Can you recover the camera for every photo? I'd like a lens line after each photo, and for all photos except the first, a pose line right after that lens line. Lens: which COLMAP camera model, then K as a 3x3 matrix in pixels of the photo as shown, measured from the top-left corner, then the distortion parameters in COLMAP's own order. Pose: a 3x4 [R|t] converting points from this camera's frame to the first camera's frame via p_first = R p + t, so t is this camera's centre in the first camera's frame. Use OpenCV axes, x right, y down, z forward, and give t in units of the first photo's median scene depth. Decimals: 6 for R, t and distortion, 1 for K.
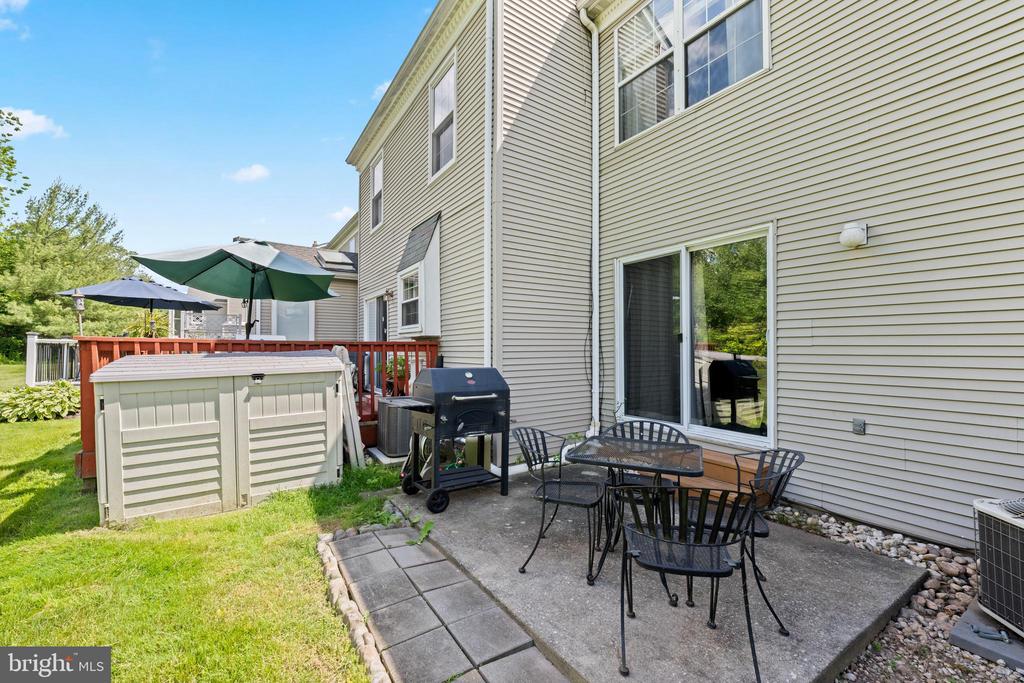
lens RADIAL K [[404.6, 0, 506.7], [0, 404.6, 344.2], [0, 0, 1]] dist [-0.000221, -0.000022]
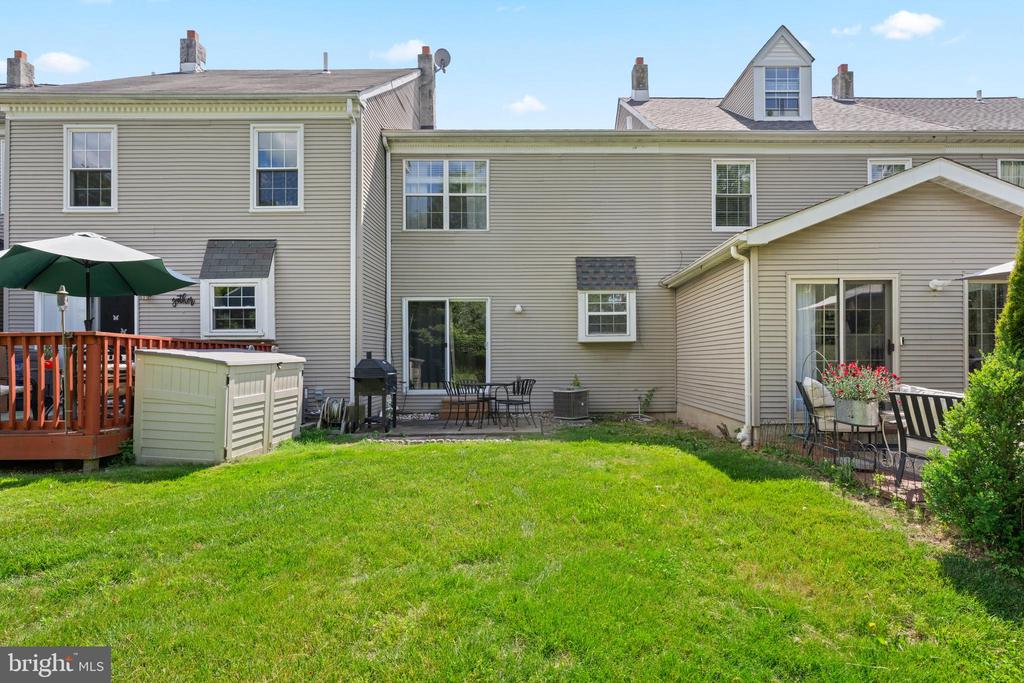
lens RADIAL K [[497.0, 0, 535.8], [0, 497.0, 356.1], [0, 0, 1]] dist [-0.004346, -0.000300]
pose [[0.552008, 0.003699, 0.833830, -1.330825], [-0.002102, 0.999993, -0.003044, 0.042666], [-0.833836, -0.000073, 0.552012, -0.680405]]
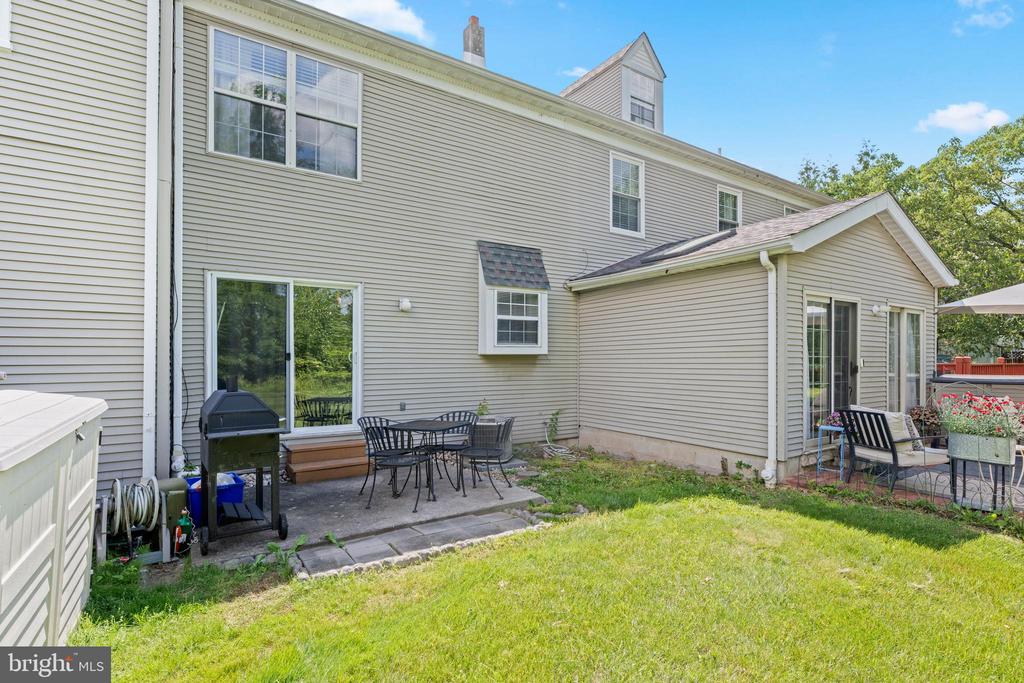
lens RADIAL K [[497.0, 0, 504.7], [0, 497.0, 361.1], [0, 0, 1]] dist [-0.004346, -0.000300]
pose [[0.021914, -0.002985, 0.999755, -1.017335], [-0.009341, 0.999951, 0.003191, -0.013126], [-0.999716, -0.009409, 0.021885, 0.337857]]
